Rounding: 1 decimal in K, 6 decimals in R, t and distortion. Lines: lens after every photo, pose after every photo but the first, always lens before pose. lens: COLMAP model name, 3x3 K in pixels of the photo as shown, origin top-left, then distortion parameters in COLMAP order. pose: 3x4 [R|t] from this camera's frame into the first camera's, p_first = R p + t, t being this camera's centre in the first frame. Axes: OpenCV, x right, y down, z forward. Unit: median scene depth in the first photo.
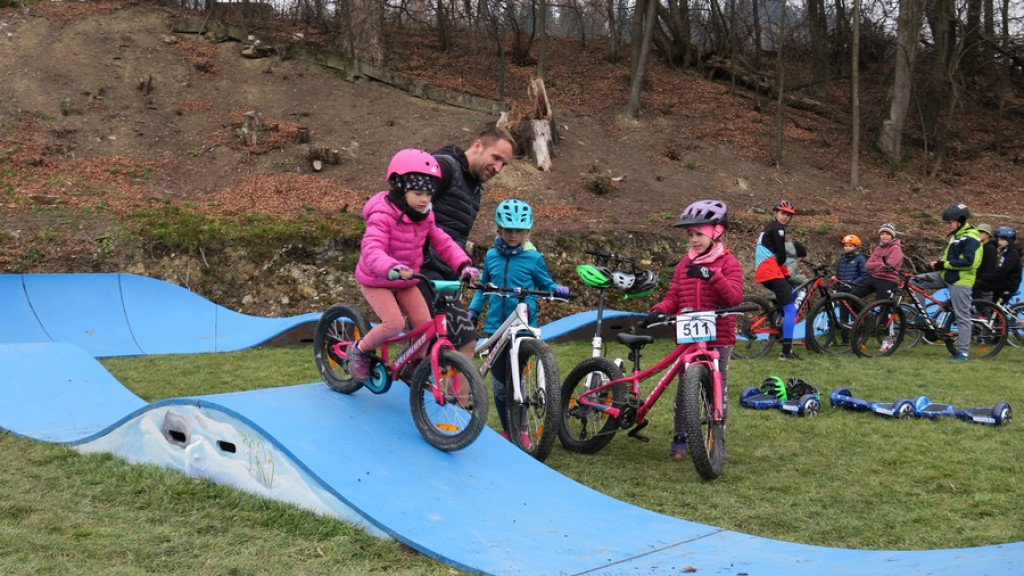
lens RADIAL K [[1053.2, 0, 511.8], [0, 1053.2, 290.9], [0, 0, 1]] dist [0.016933, -0.005978]
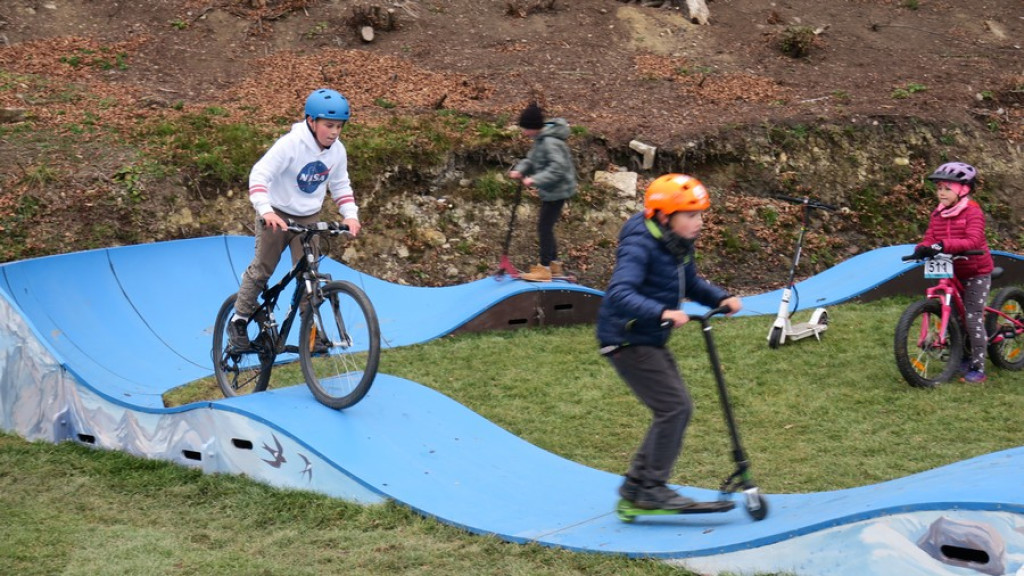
lens RADIAL K [[1597.5, 0, 495.1], [0, 1597.5, 289.7], [0, 0, 1]] dist [0.007927, 0.056717]
pose [[0.997636, -0.054523, 0.041838, -0.163589], [0.051281, 0.995864, 0.074998, -0.032767], [-0.045754, -0.072676, 0.996306, -0.006269]]
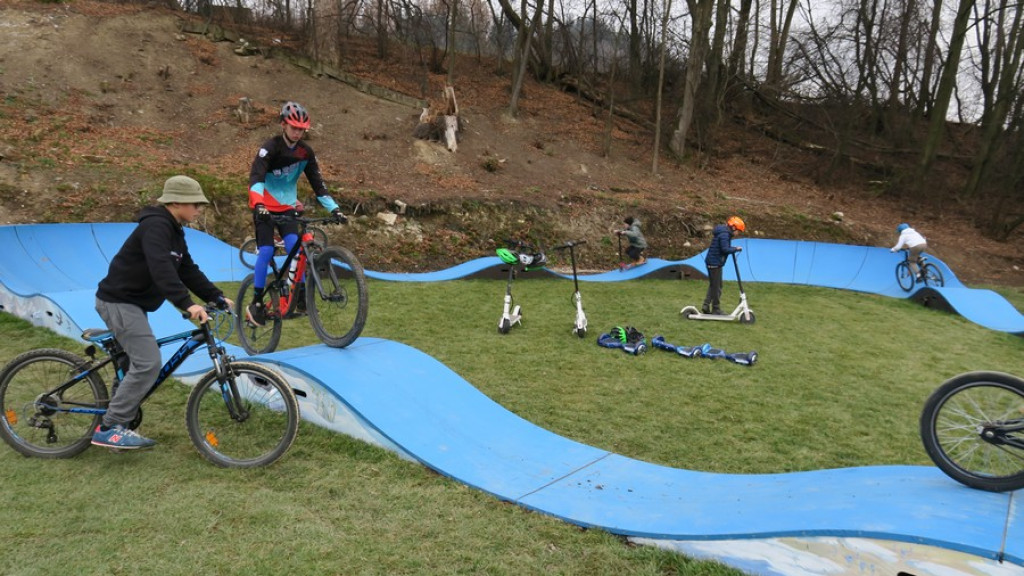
lens RADIAL K [[719.7, 0, 516.9], [0, 719.7, 293.0], [0, 0, 1]] dist [-0.016084, 0.012354]
pose [[0.988450, 0.028273, 0.148887, -0.026383], [-0.043982, 0.993678, 0.103298, -0.029181], [-0.145025, -0.108653, 0.983444, -0.019424]]
